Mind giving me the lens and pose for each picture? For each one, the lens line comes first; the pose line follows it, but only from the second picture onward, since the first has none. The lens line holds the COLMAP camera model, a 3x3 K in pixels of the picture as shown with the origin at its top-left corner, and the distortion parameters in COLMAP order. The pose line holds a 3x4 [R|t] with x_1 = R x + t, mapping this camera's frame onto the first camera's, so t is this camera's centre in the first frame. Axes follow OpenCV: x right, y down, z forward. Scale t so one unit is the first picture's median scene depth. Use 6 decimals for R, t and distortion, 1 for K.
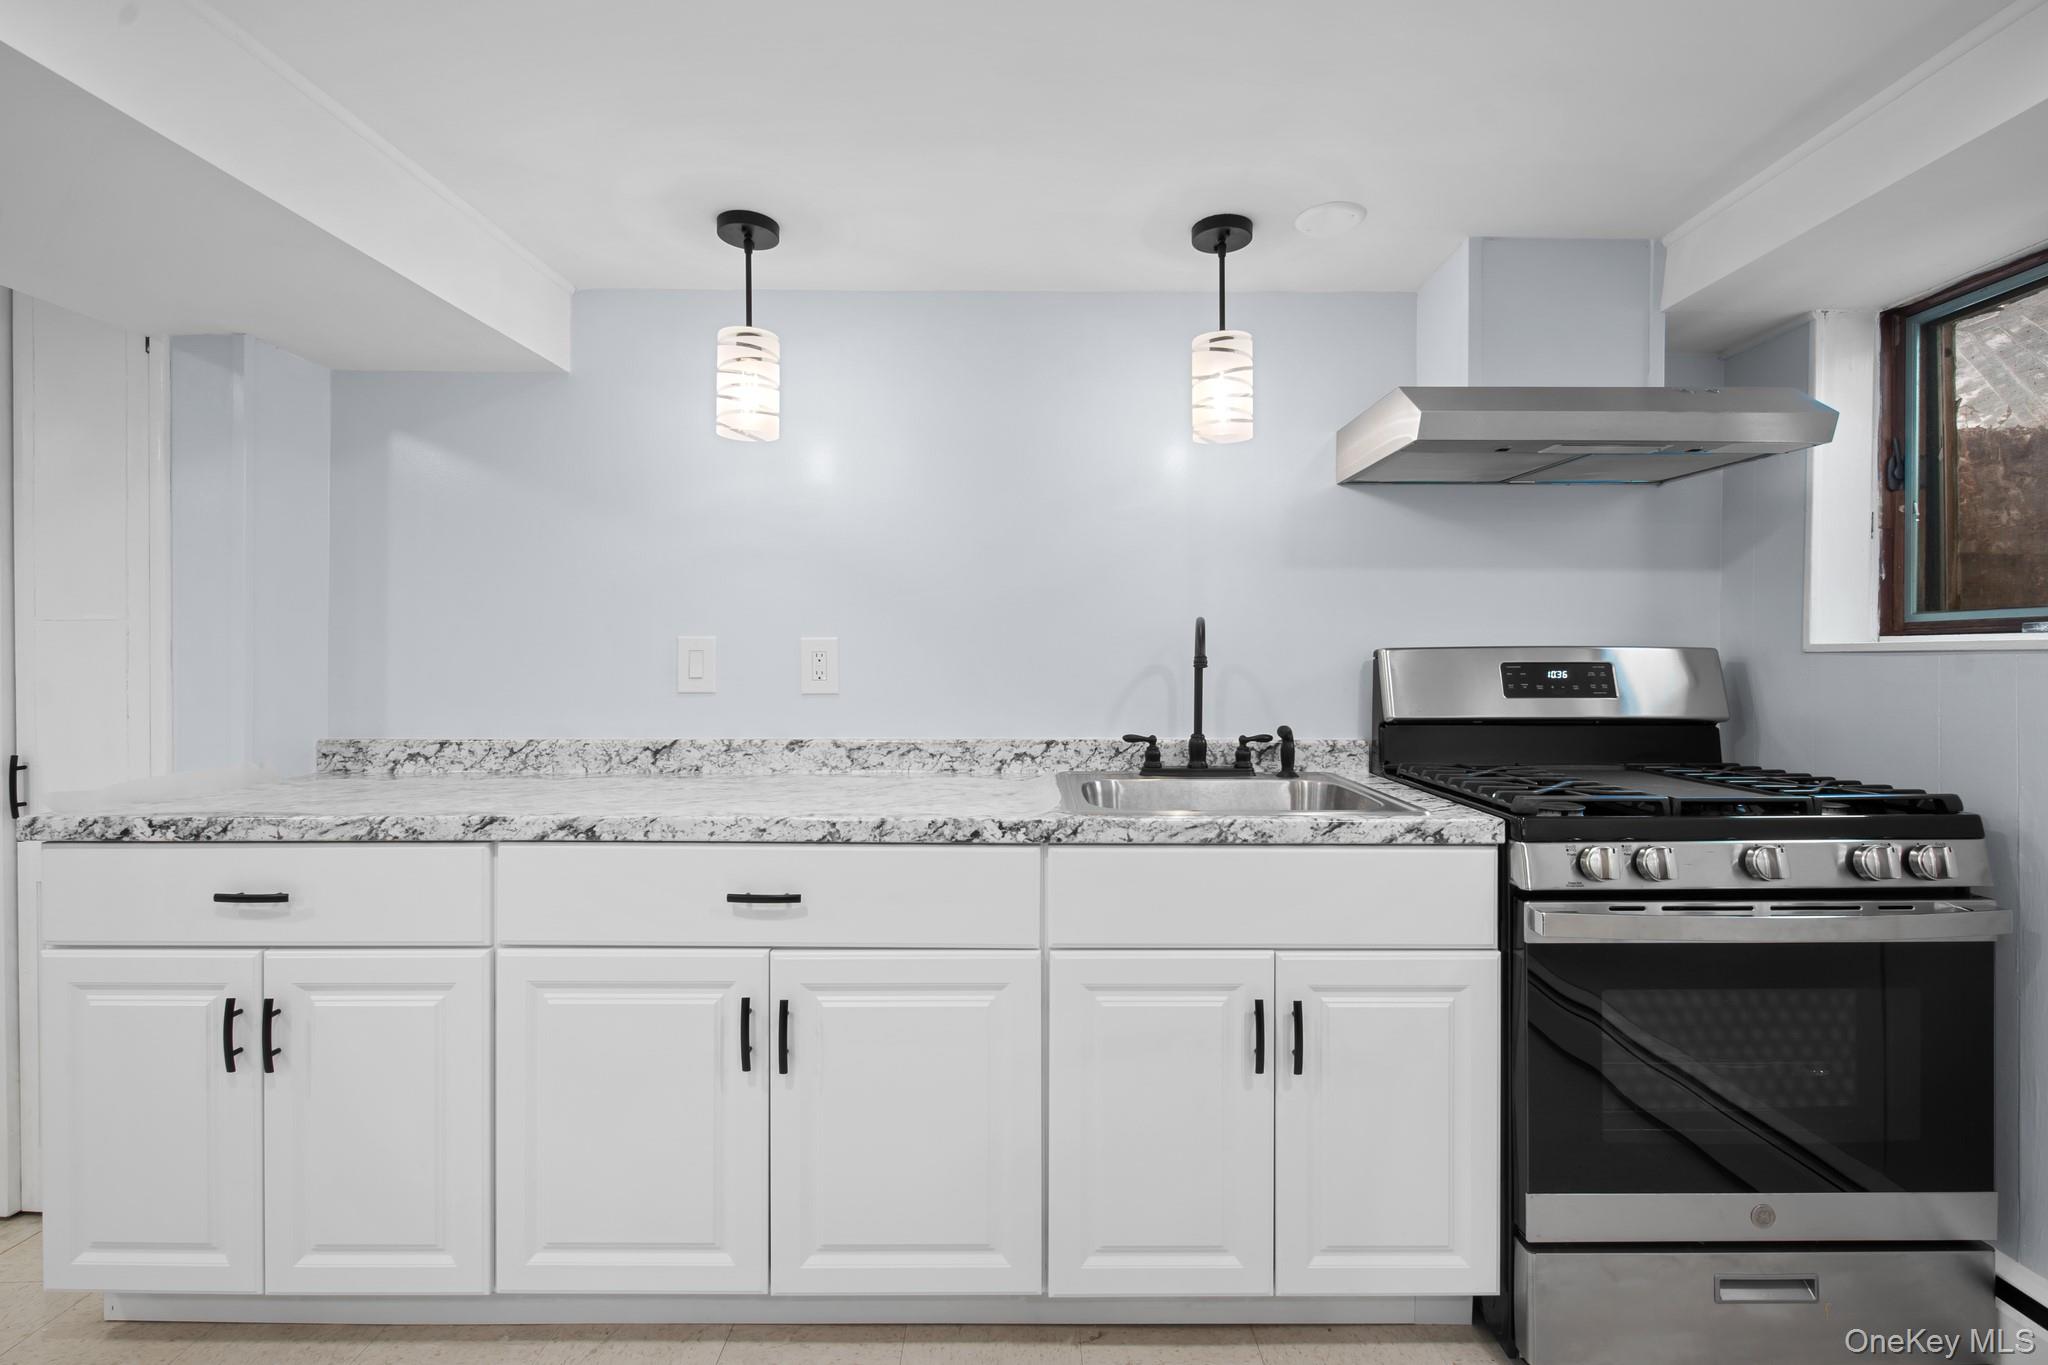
lens RADIAL K [[887.3, 0, 1024.0], [0, 887.3, 682.5], [0, 0, 1]] dist [0.000130, 0.000010]
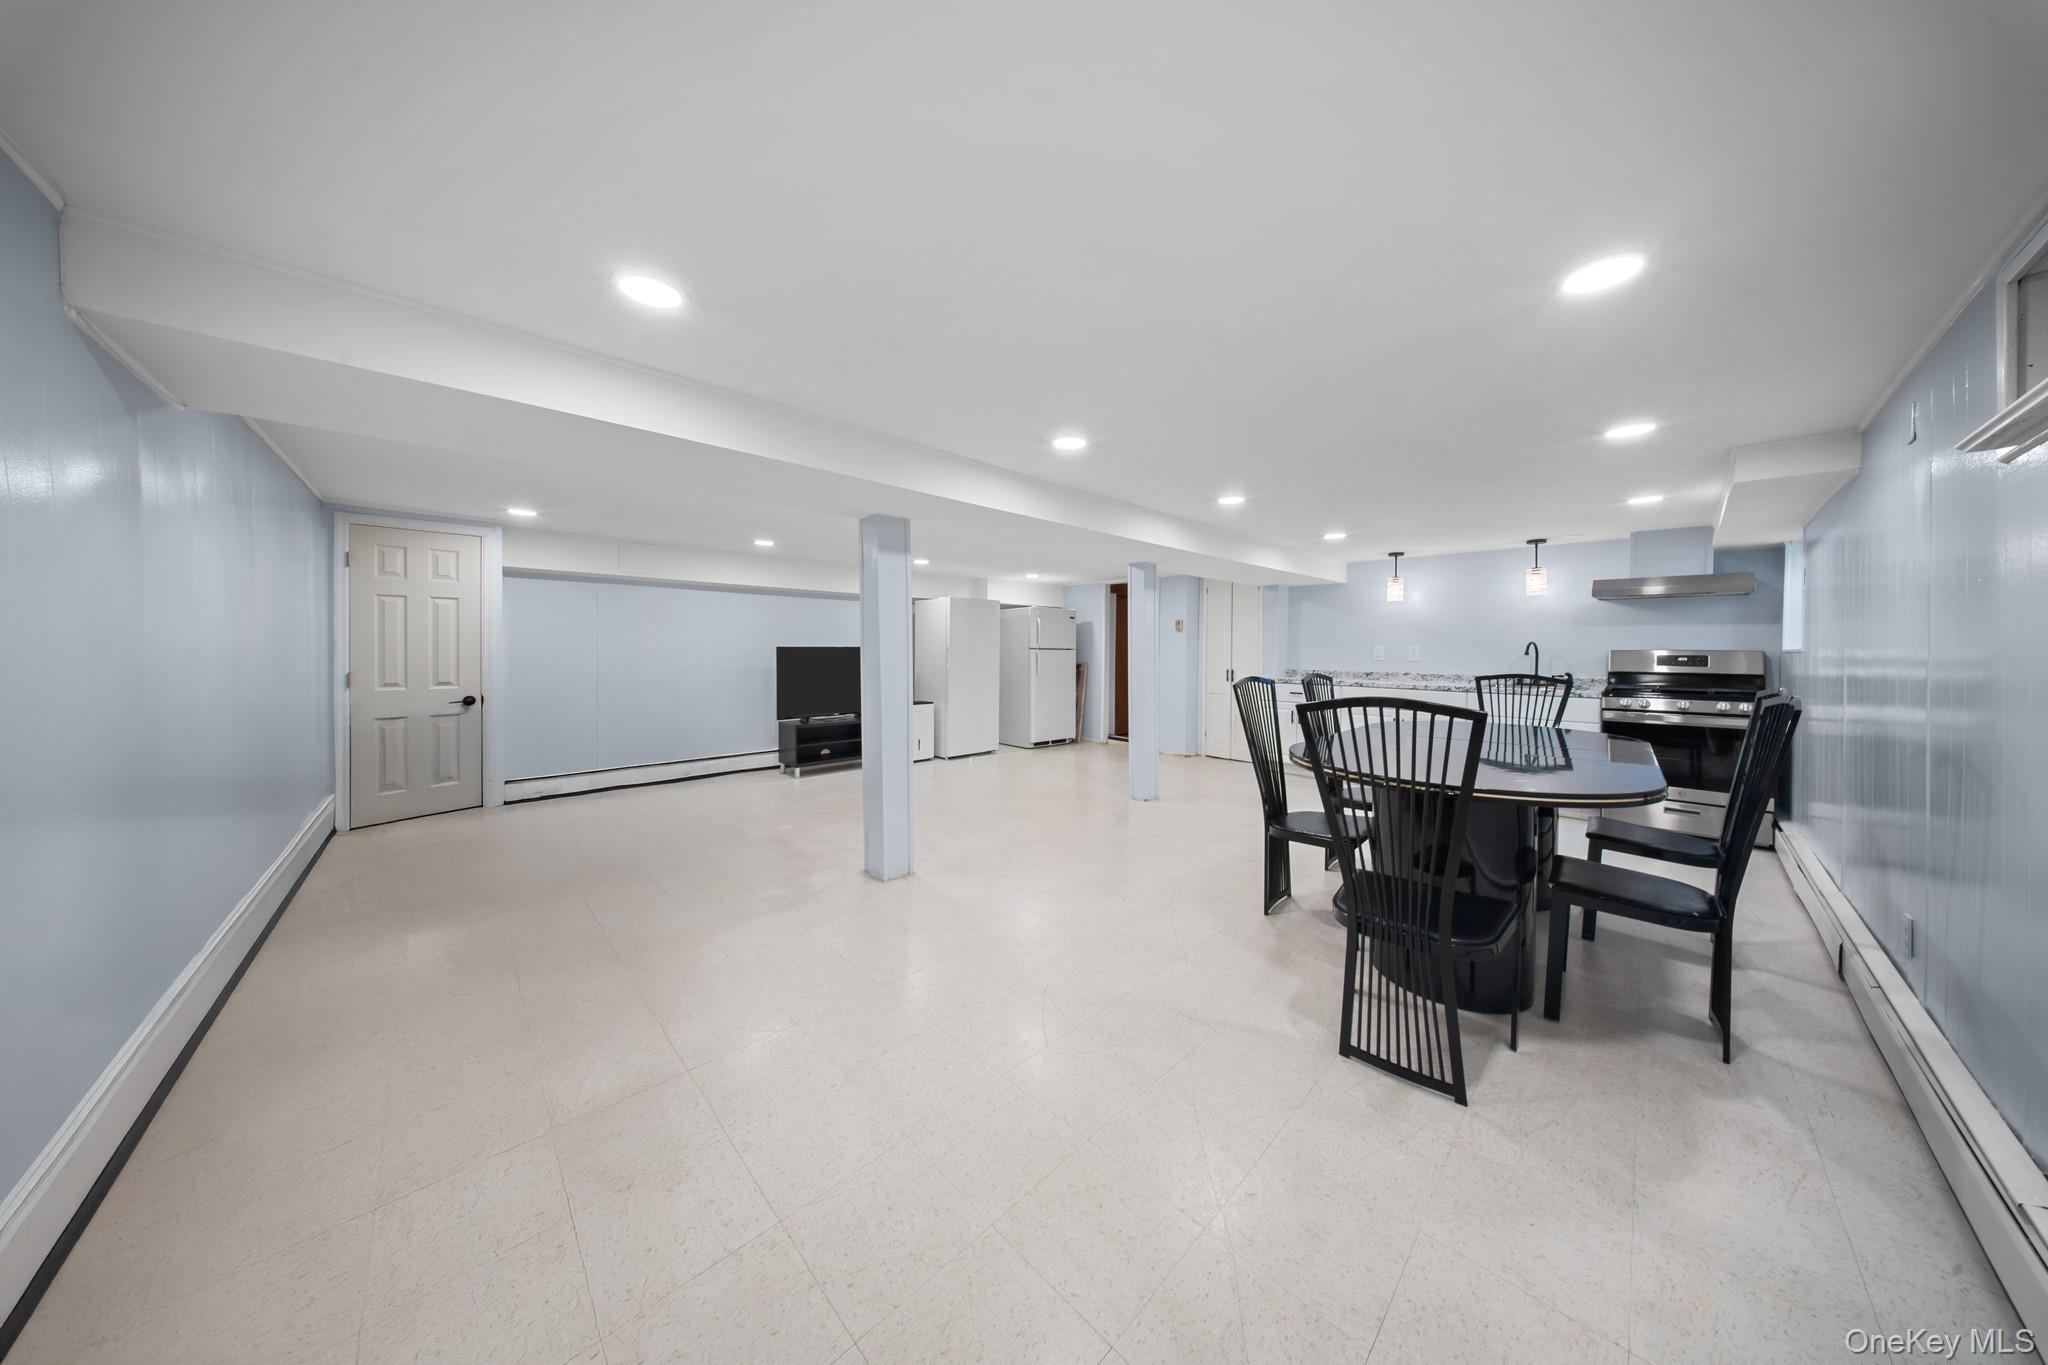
lens RADIAL K [[601.4, 0, 1018.0], [0, 601.4, 663.0], [0, 0, 1]] dist [0.000129, -0.000019]
pose [[0.685275, 0.022305, -0.727943, 0.526624], [-0.018178, 0.999743, 0.013521, 0.015677], [0.728058, 0.003967, 0.685504, -2.177183]]
